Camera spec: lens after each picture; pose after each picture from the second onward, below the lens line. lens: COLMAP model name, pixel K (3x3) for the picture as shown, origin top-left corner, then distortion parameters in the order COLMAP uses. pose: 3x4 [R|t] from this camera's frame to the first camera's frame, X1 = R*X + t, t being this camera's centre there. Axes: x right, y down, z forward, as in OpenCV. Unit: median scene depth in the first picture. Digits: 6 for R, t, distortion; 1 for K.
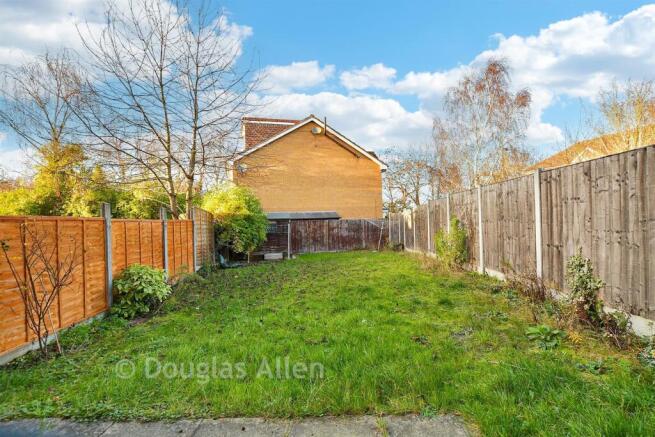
lens RADIAL K [[298.5, 0, 328.7], [0, 298.5, 218.7], [0, 0, 1]] dist [-0.002156, -0.000189]
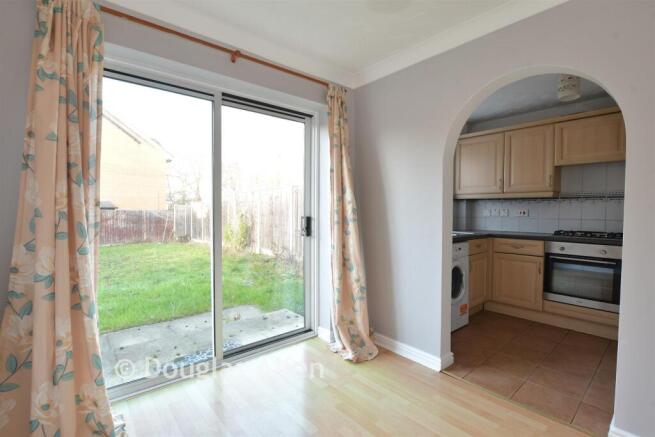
lens RADIAL K [[303.7, 0, 327.5], [0, 303.7, 218.5], [0, 0, 1]] dist [-0.031652, 0.000236]
pose [[0.765537, 0.016604, 0.643177, -0.125108], [-0.031404, 0.999440, 0.011578, -0.002384], [-0.642624, -0.029061, 0.765630, -0.234760]]
